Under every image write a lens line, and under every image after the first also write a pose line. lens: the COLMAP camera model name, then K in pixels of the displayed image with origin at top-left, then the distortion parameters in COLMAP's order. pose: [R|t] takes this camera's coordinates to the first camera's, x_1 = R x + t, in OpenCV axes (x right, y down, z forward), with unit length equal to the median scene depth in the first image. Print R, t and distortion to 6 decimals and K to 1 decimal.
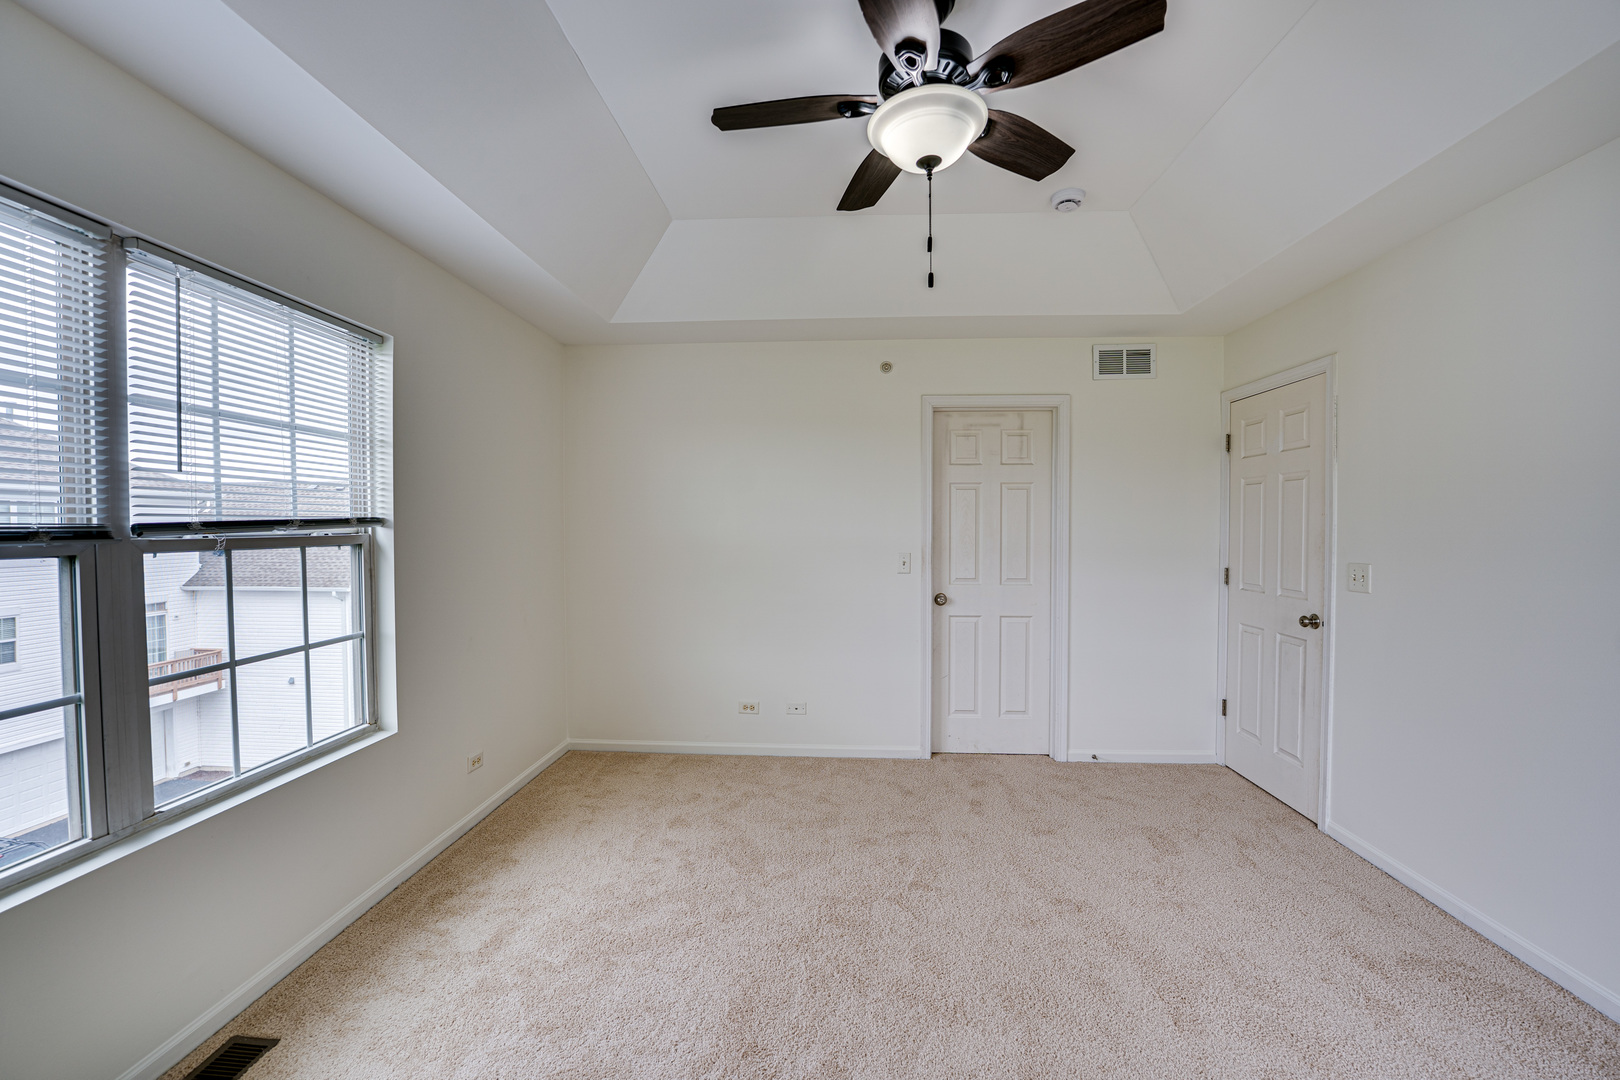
lens RADIAL K [[675.7, 0, 813.8], [0, 675.7, 540.2], [0, 0, 1]] dist [-0.026205, 0.001226]
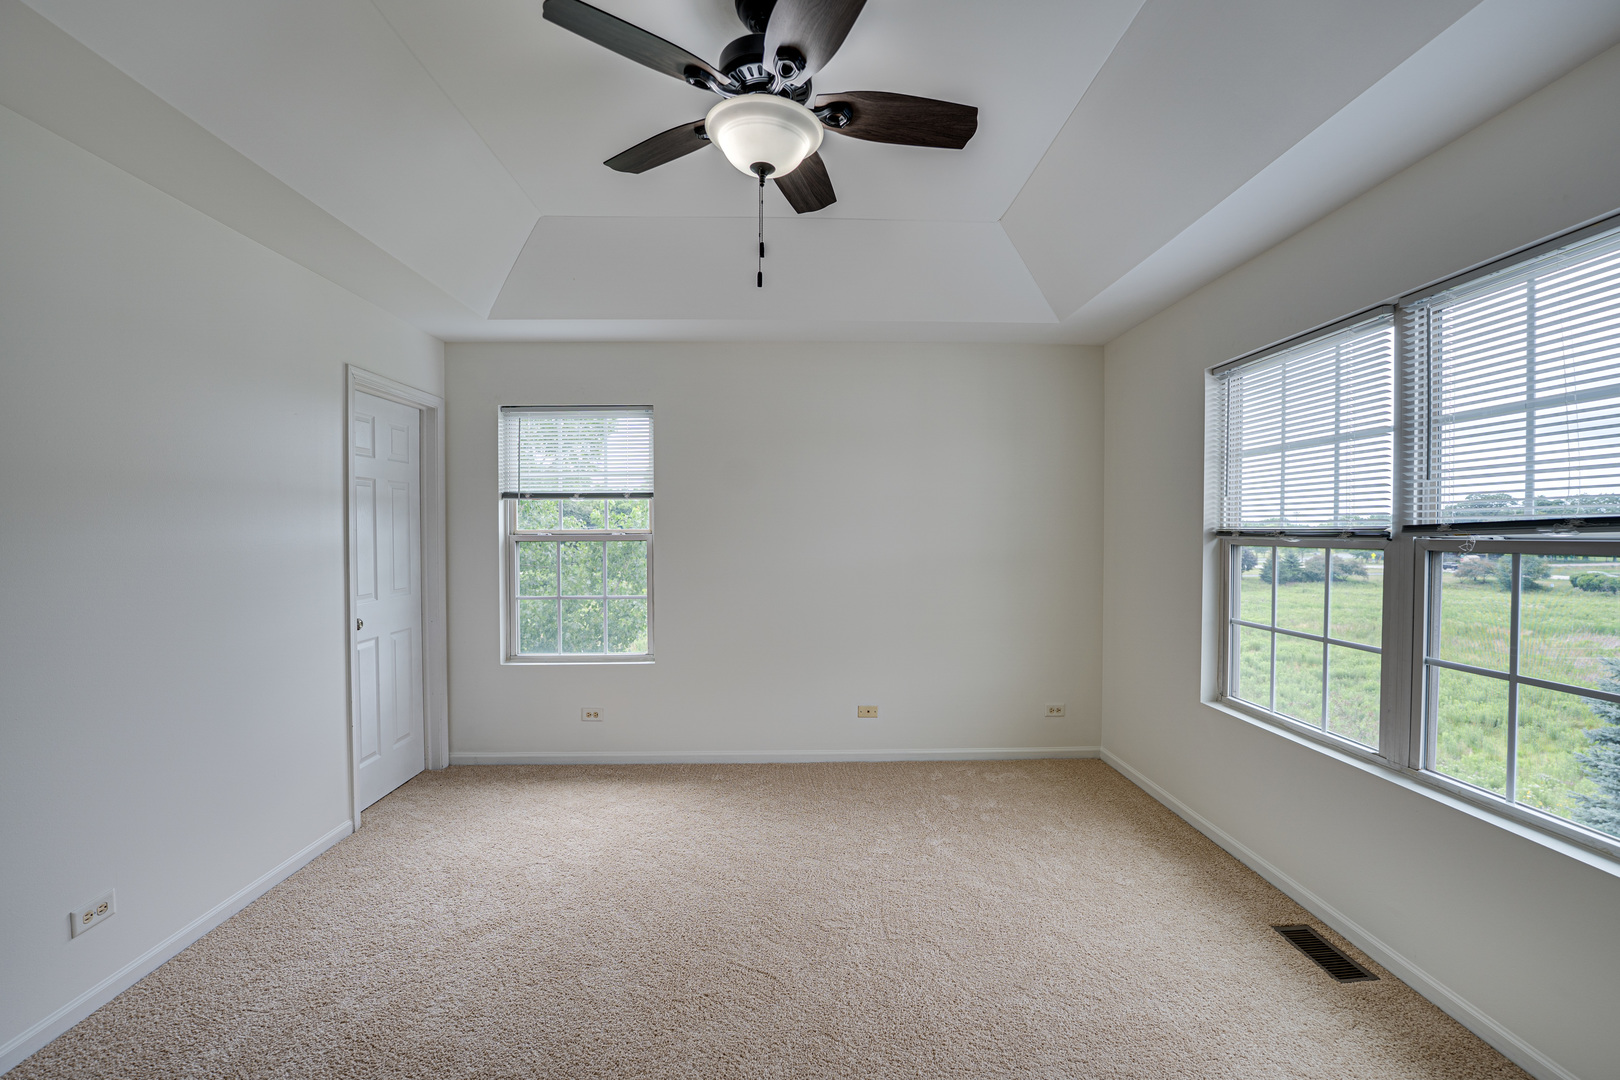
lens RADIAL K [[675.7, 0, 813.8], [0, 675.7, 540.2], [0, 0, 1]] dist [-0.026205, 0.001226]
pose [[-0.997259, 0.009764, -0.073346, 0.155245], [0.008079, 0.999698, 0.023228, -0.033964], [0.073551, 0.022572, -0.997036, 1.868096]]
